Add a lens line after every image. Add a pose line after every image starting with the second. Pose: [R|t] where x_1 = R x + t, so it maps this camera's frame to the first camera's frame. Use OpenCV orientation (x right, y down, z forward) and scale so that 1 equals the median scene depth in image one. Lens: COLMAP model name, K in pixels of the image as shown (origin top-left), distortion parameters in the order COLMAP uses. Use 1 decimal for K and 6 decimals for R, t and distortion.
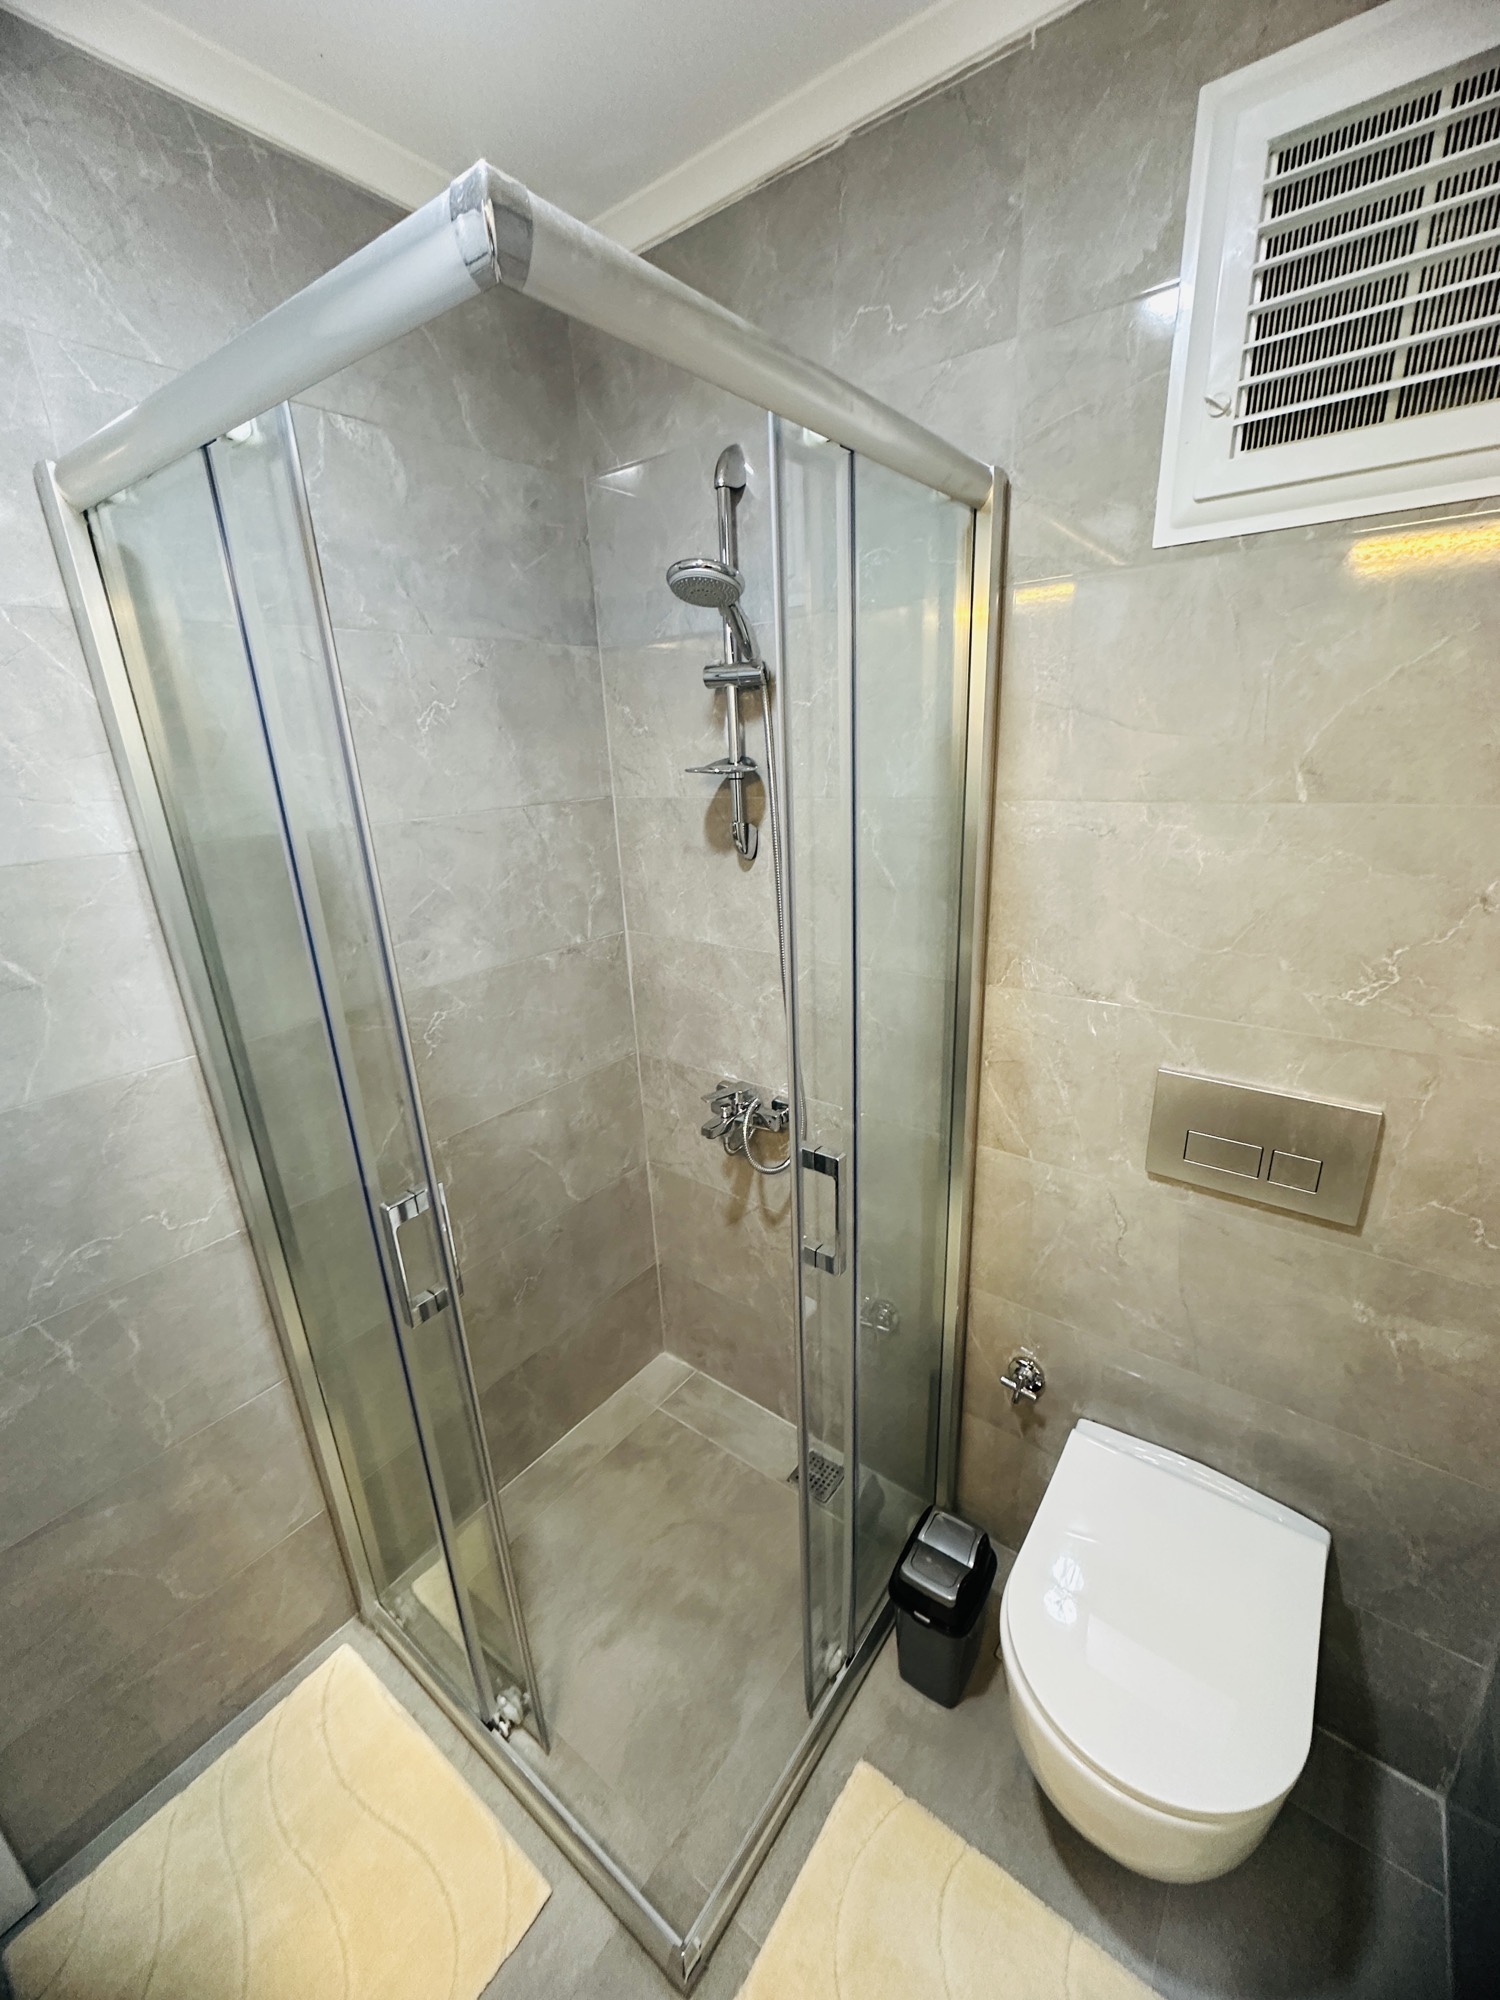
lens RADIAL K [[800.1, 0, 746.5], [0, 800.1, 998.9], [0, 0, 1]] dist [-0.003696, 0.000893]
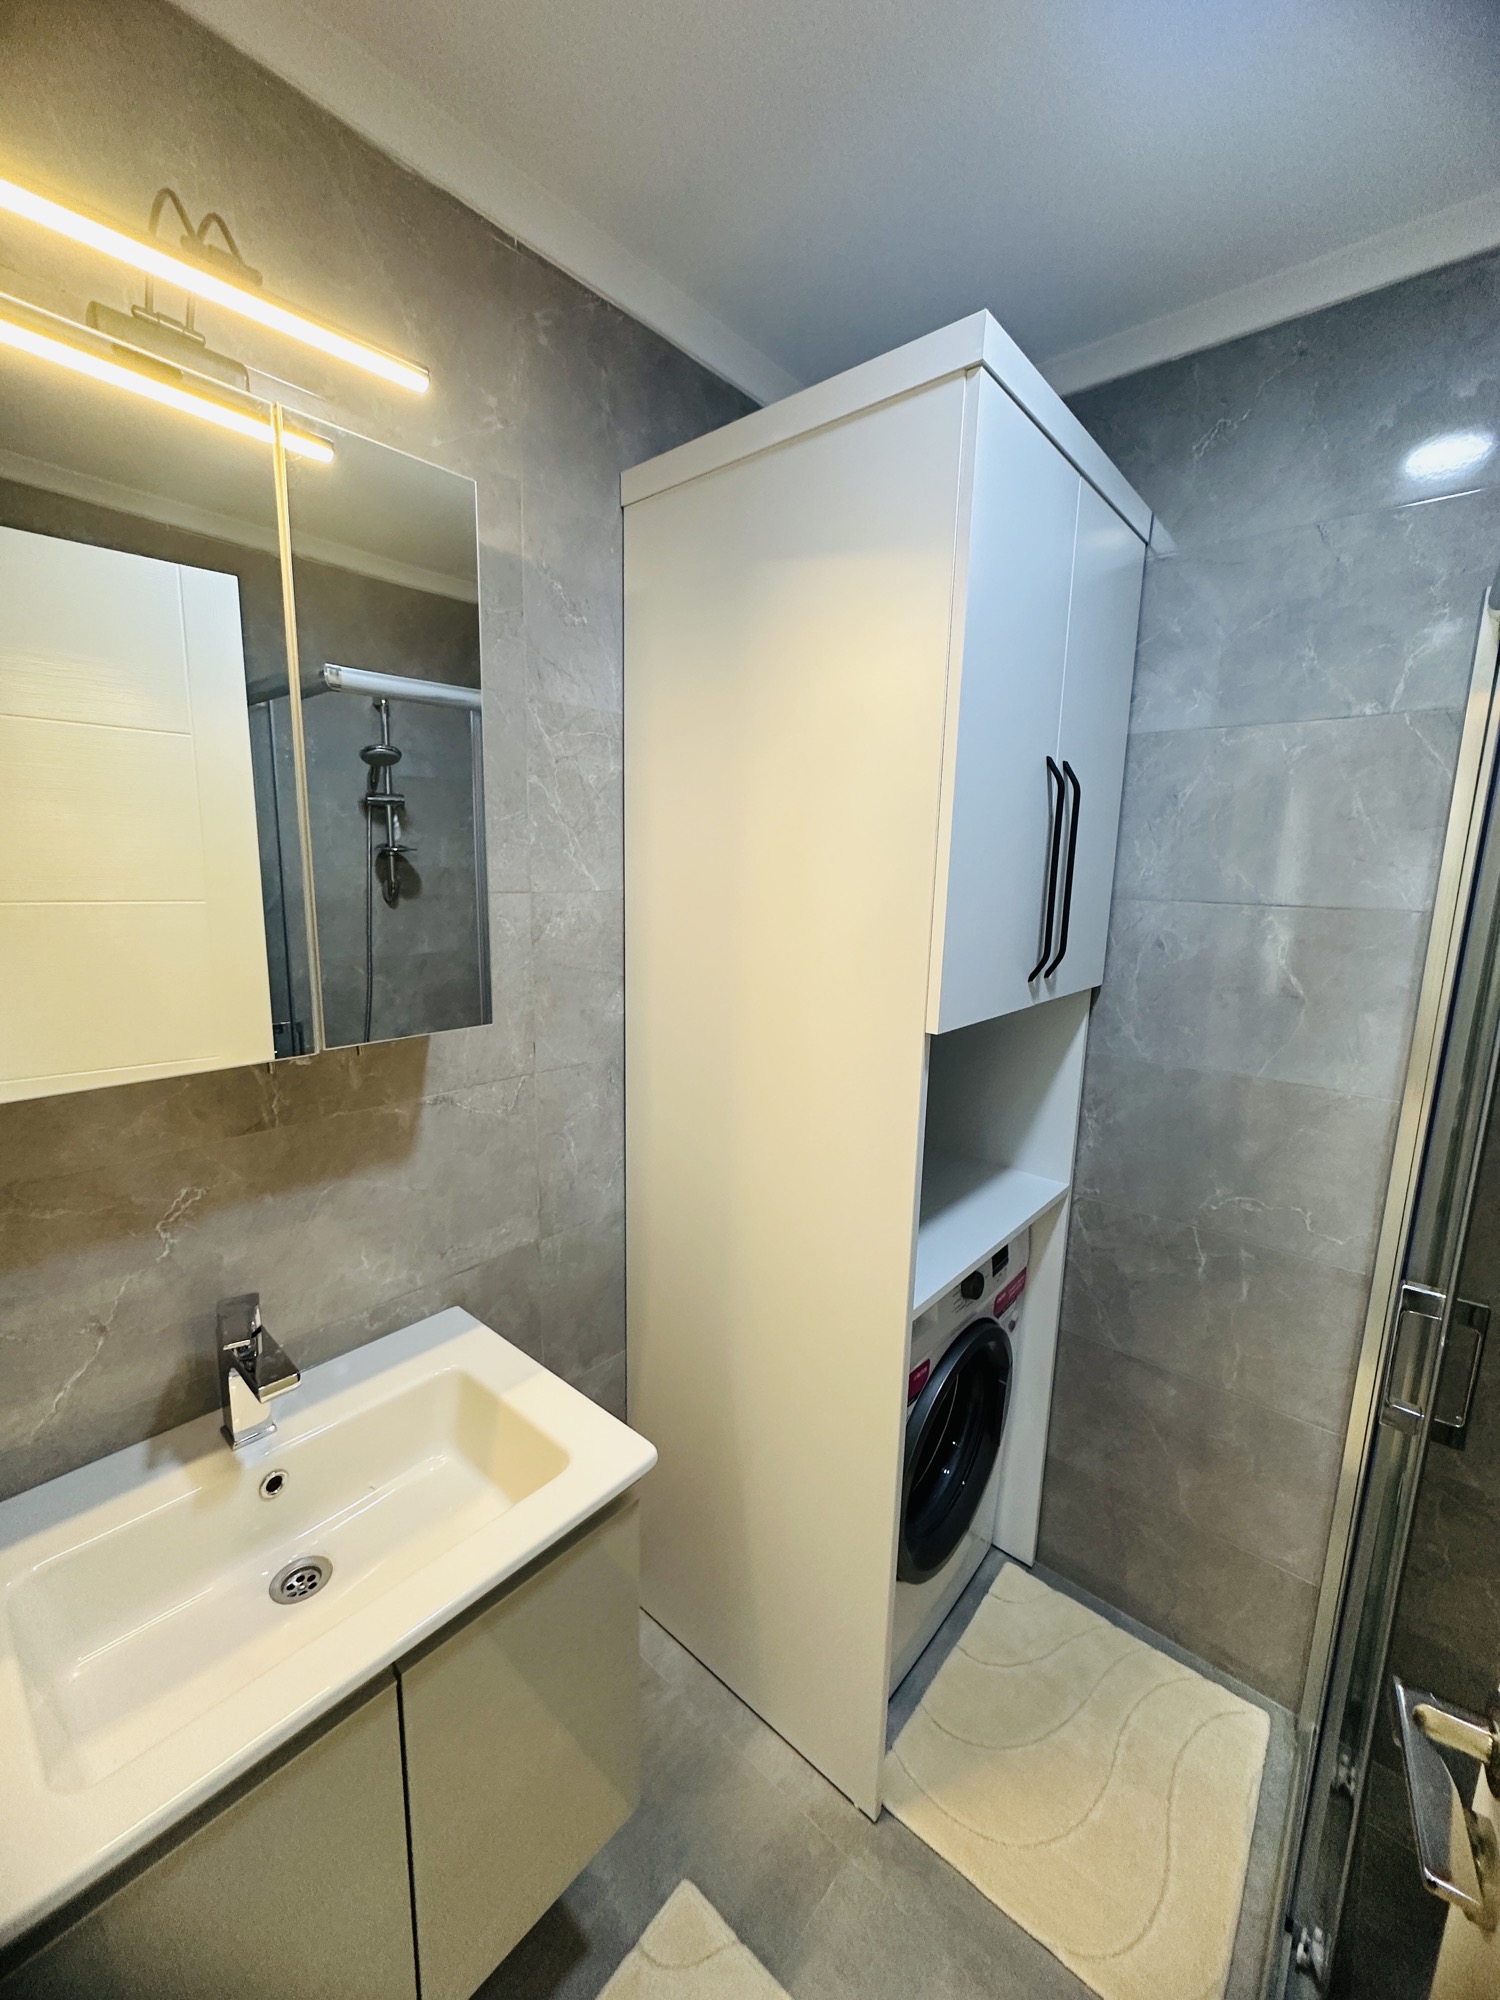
lens RADIAL K [[800.1, 0, 748.7], [0, 800.1, 1006.3], [0, 0, 1]] dist [-0.003696, 0.000893]
pose [[-0.071486, 0.206825, -0.975763, 0.396387], [-0.331615, 0.917689, 0.218810, 0.008573], [0.940703, 0.339220, 0.002984, 0.128334]]
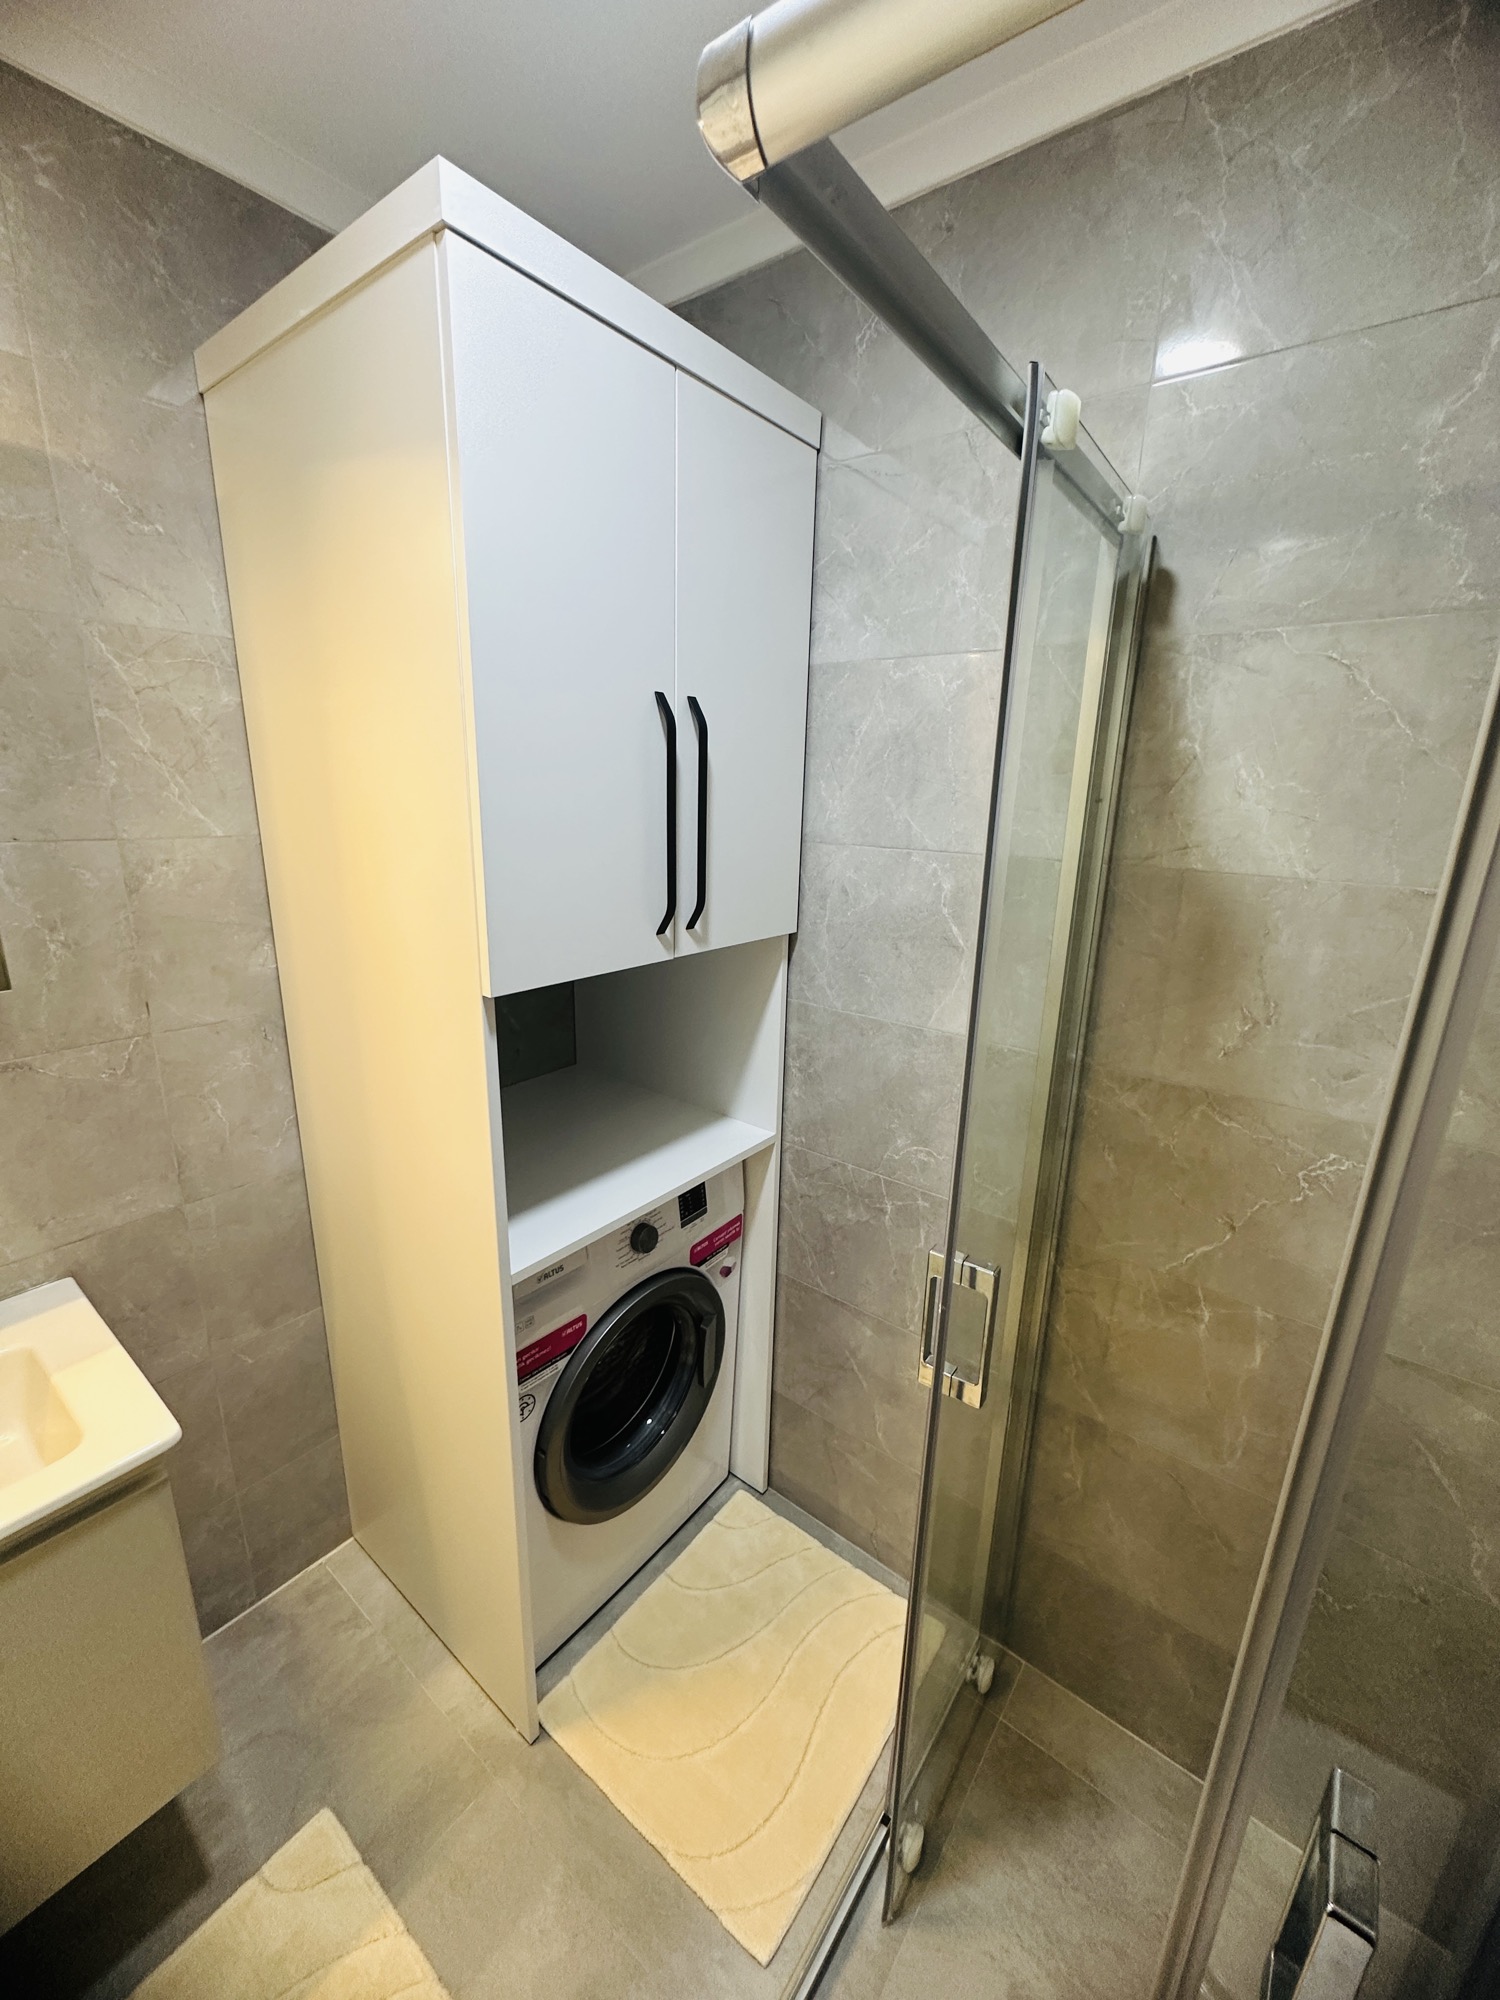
lens RADIAL K [[800.1, 0, 747.5], [0, 800.1, 1007.4], [0, 0, 1]] dist [-0.003696, 0.000893]
pose [[-0.024649, 0.296872, -0.954599, 0.318234], [-0.336145, 0.896828, 0.287586, -0.158967], [0.941488, 0.327972, 0.077686, 0.528200]]
